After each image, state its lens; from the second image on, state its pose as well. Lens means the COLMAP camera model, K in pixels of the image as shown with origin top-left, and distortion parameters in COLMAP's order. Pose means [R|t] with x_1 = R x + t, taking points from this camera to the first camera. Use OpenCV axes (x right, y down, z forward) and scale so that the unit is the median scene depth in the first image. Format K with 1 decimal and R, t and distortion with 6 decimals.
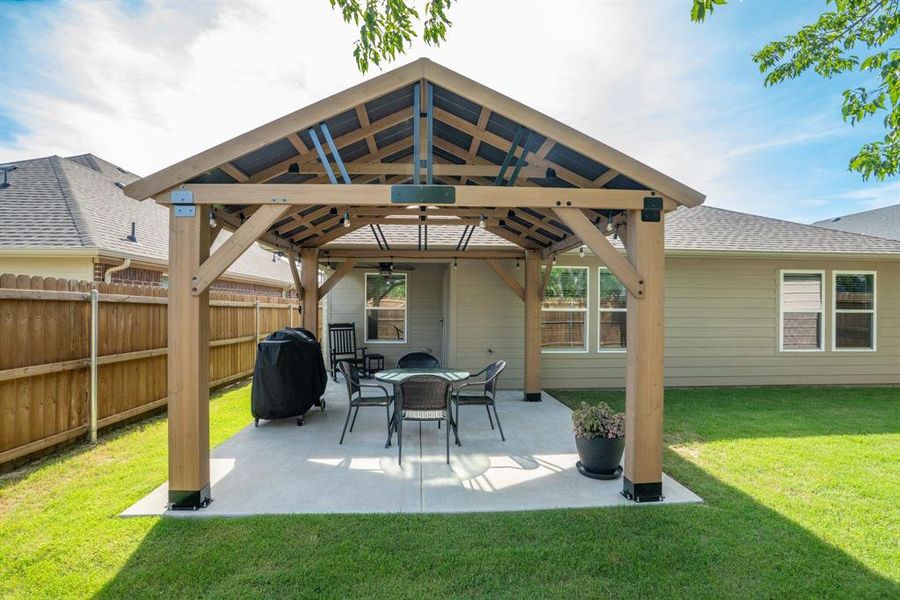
lens RADIAL K [[425.6, 0, 450.0], [0, 425.6, 300.0], [0, 0, 1]] dist [-0.031137, 0.000193]
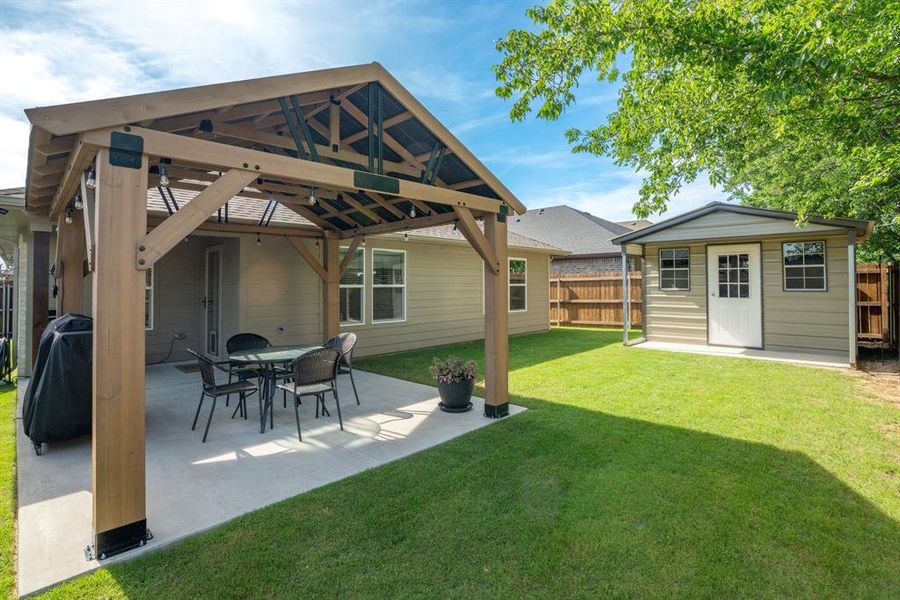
lens RADIAL K [[414.7, 0, 448.2], [0, 414.7, 282.3], [0, 0, 1]] dist [-0.003157, 0.000030]
pose [[0.764585, -0.008680, 0.644465, -0.358054], [0.002801, 0.999945, 0.010145, 0.003097], [-0.644517, -0.005951, 0.764567, 0.022616]]
